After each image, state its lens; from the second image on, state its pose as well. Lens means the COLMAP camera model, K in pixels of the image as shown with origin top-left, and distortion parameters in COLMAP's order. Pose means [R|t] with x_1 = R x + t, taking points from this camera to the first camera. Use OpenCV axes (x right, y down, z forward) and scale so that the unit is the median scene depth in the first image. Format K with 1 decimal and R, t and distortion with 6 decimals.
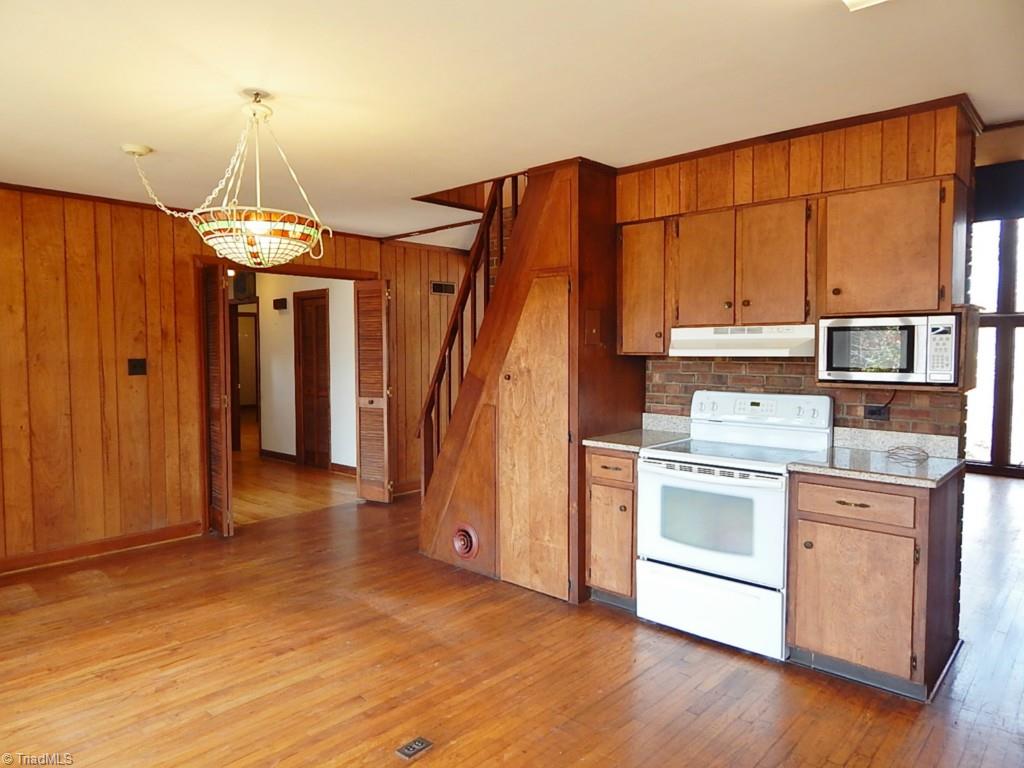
lens RADIAL K [[665.8, 0, 525.9], [0, 665.8, 379.4], [0, 0, 1]] dist [-0.001959, -0.002644]
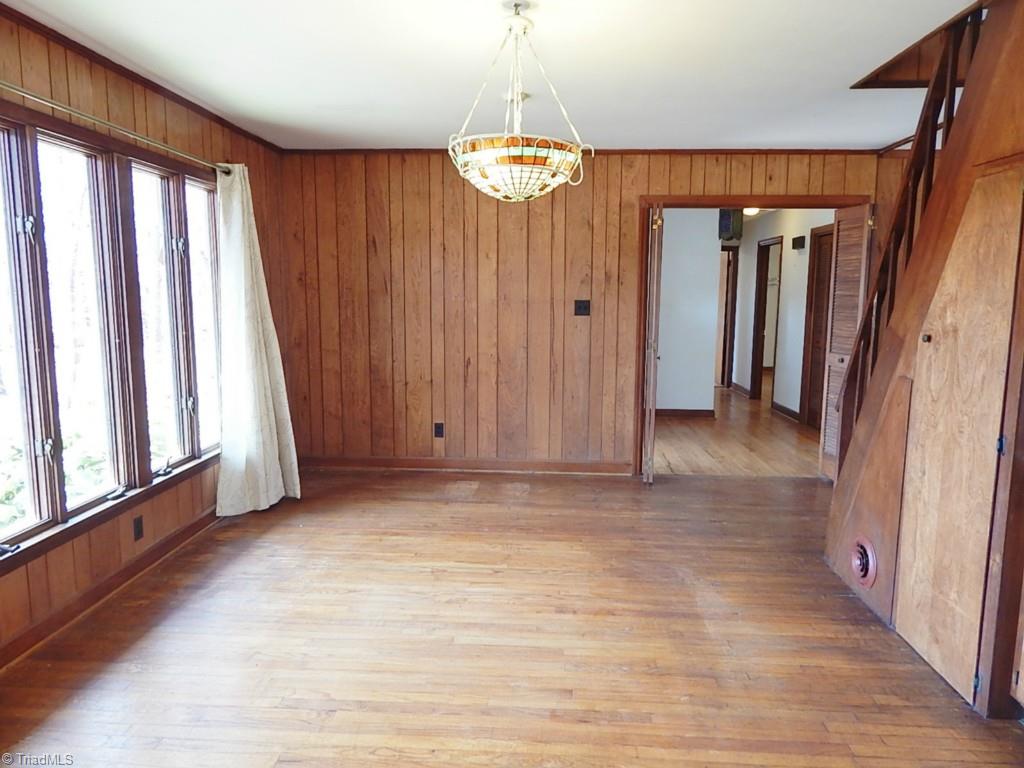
lens RADIAL K [[678.5, 0, 513.1], [0, 678.5, 378.1], [0, 0, 1]] dist [-0.000432, -0.001691]
pose [[0.630206, 0.106735, -0.769057, 0.239157], [-0.047134, 0.993938, 0.099321, -0.011825], [0.774996, -0.026344, 0.631417, 0.271080]]
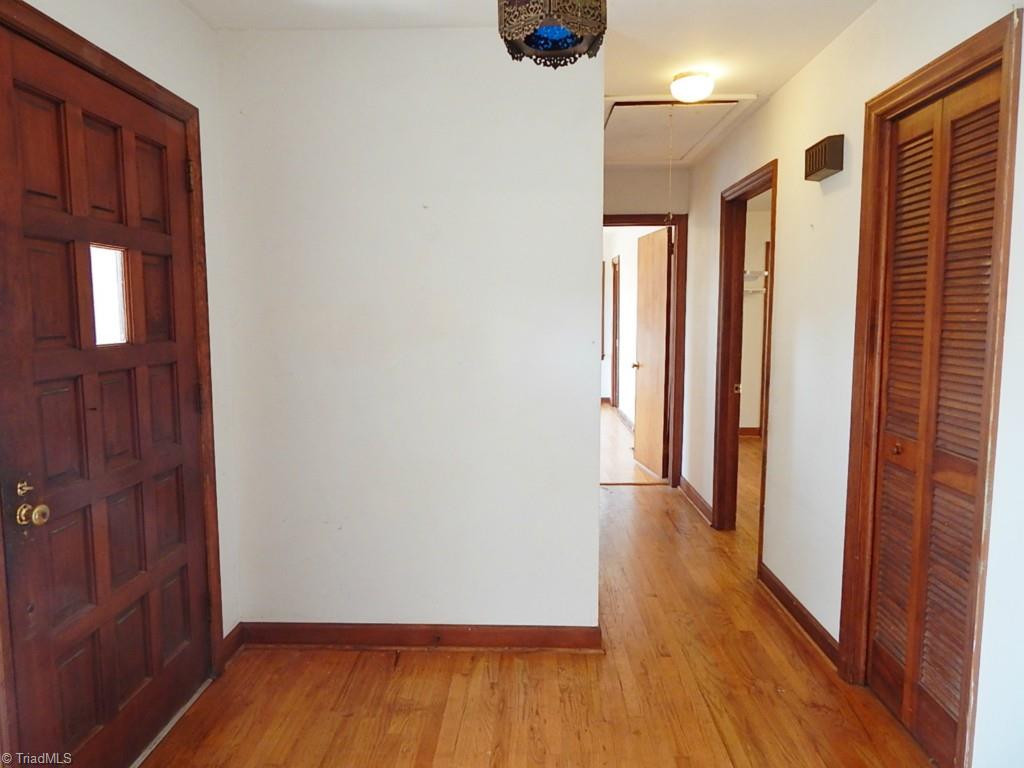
lens RADIAL K [[678.5, 0, 513.1], [0, 678.5, 378.1], [0, 0, 1]] dist [-0.000432, -0.001691]
pose [[0.645370, 0.078098, -0.759867, -0.463033], [-0.038343, 0.996818, 0.069886, -0.056440], [0.762907, -0.015967, 0.646311, 1.484496]]
